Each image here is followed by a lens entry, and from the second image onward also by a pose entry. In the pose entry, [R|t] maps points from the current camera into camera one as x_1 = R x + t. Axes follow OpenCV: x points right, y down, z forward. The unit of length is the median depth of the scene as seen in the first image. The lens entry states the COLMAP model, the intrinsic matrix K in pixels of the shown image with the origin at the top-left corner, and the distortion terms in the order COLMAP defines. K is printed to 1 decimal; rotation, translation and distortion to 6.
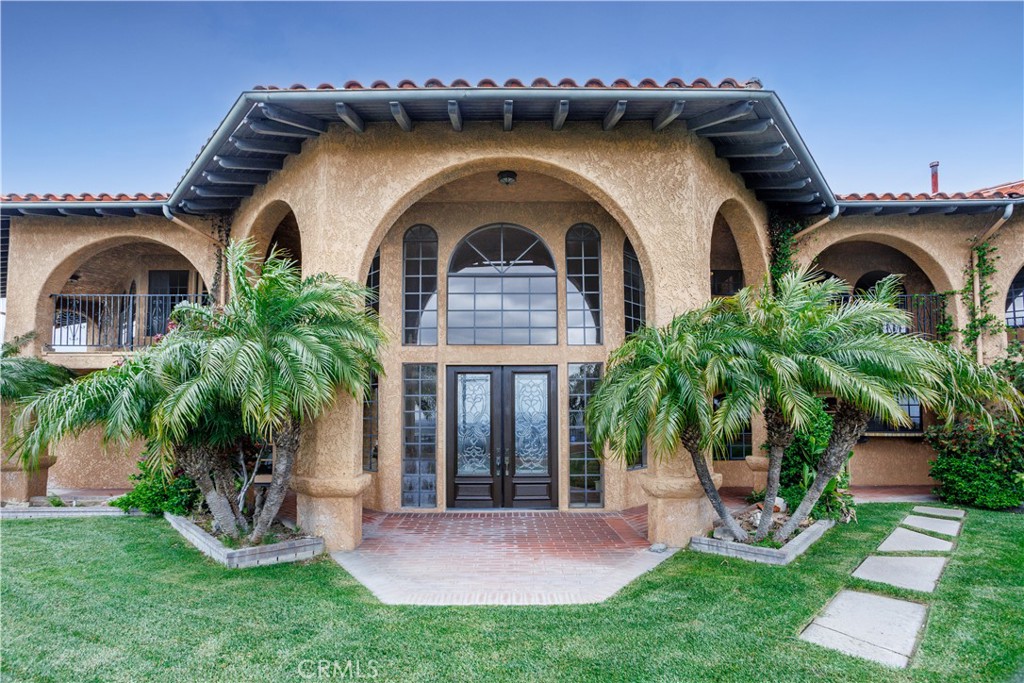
lens RADIAL K [[477.6, 0, 511.0], [0, 477.6, 390.5], [0, 0, 1]] dist [-0.034164, 0.025623]
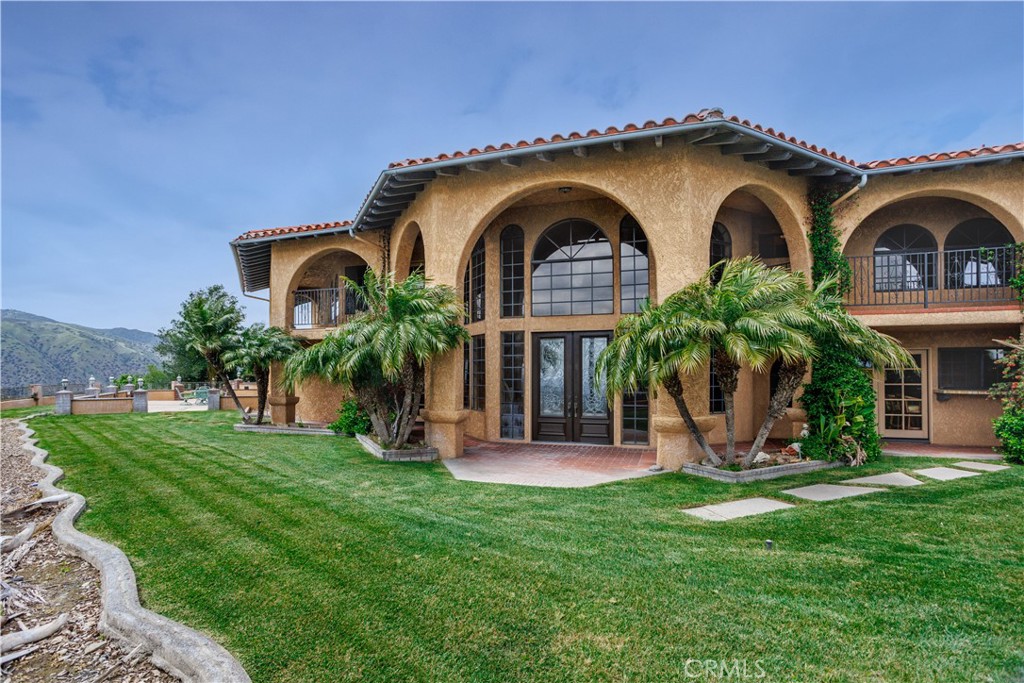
lens RADIAL K [[547.7, 0, 510.4], [0, 547.7, 379.0], [0, 0, 1]] dist [-0.040756, 0.045243]
pose [[0.927111, 0.007602, -0.374711, 0.402341], [0.013903, 0.998409, 0.054654, -0.008501], [0.374530, -0.055880, 0.925529, -0.449810]]
